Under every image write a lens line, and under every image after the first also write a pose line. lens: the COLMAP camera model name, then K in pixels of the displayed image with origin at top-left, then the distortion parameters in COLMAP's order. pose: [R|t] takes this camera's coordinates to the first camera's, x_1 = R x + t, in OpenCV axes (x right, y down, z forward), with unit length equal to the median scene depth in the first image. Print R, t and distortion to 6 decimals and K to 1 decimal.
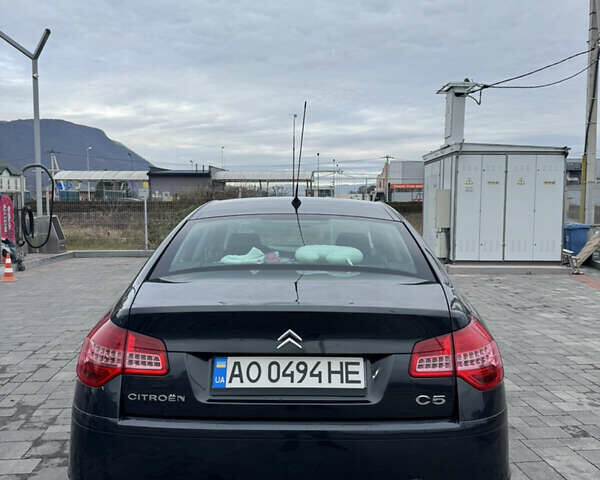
lens RADIAL K [[564.9, 0, 300.0], [0, 564.9, 240.0], [0, 0, 1]] dist [0.151128, -0.291565]
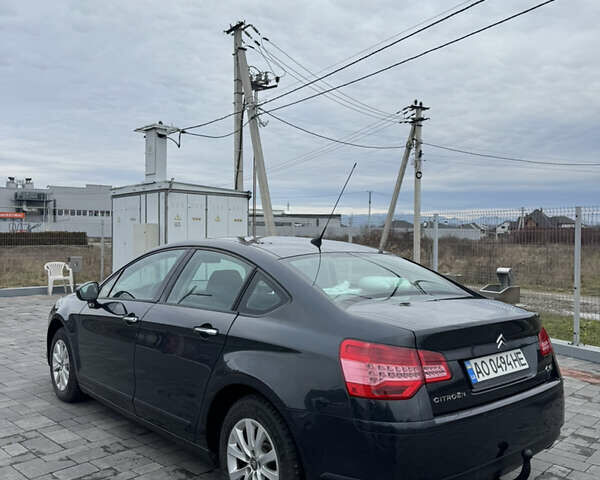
lens RADIAL K [[564.9, 0, 300.0], [0, 564.9, 240.0], [0, 0, 1]] dist [0.151128, -0.291565]
pose [[0.750399, 0.000571, 0.660985, -0.231609], [0.034737, 0.998584, -0.040299, -0.007119], [-0.660072, 0.053201, 0.749317, 0.038352]]
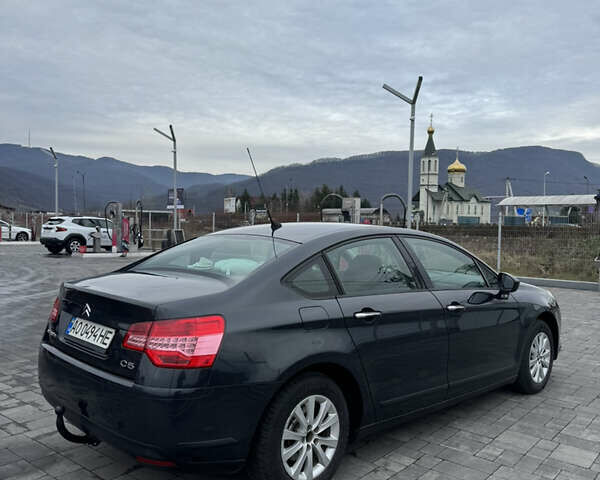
lens RADIAL K [[564.9, 0, 300.0], [0, 564.9, 240.0], [0, 0, 1]] dist [0.151128, -0.291565]
pose [[0.694391, 0.034060, -0.718792, 0.260149], [-0.065246, 0.997745, -0.015753, -0.005960], [0.716634, 0.057837, 0.695047, 0.050504]]
